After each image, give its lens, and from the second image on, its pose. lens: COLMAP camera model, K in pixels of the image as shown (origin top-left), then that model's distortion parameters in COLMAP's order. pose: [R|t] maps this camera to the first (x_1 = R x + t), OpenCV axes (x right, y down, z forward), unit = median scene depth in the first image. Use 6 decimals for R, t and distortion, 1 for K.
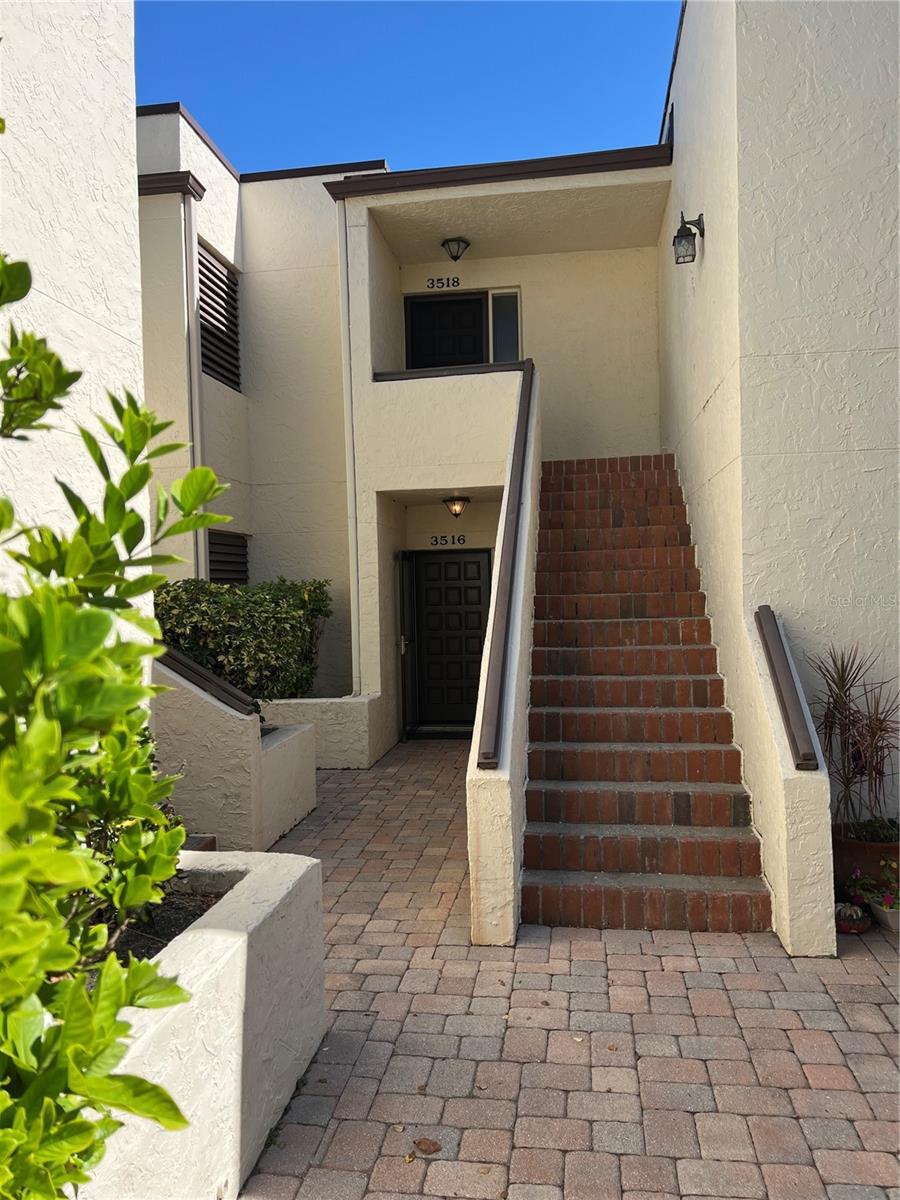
lens RADIAL K [[901.0, 0, 450.0], [0, 901.0, 600.0], [0, 0, 1]] dist [0.002360, 0.000326]
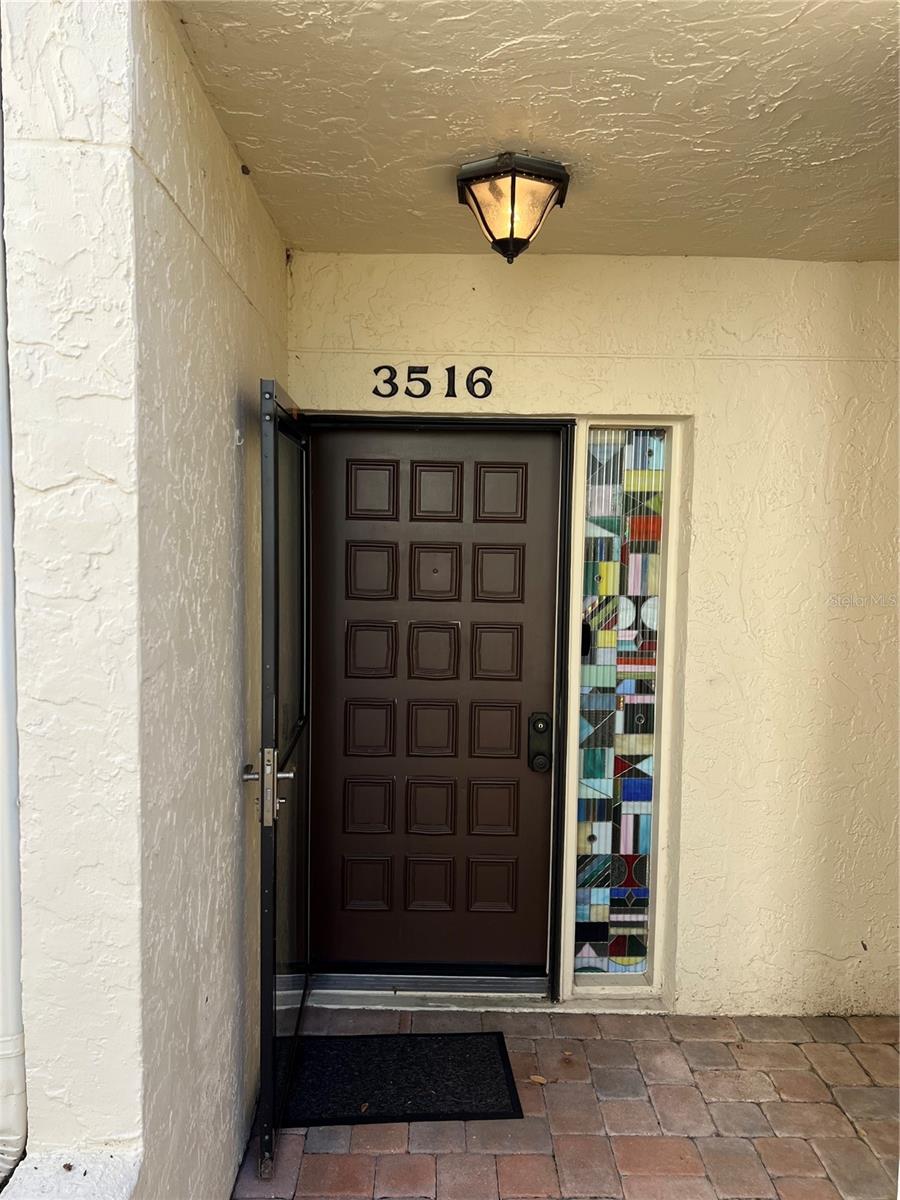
lens RADIAL K [[901.0, 0, 450.0], [0, 901.0, 600.0], [0, 0, 1]] dist [0.002360, 0.000326]
pose [[0.987135, 0.023152, 0.158201, -0.041287], [-0.032844, 0.997722, 0.058925, -0.013411], [-0.156477, -0.063363, 0.985647, 0.707466]]
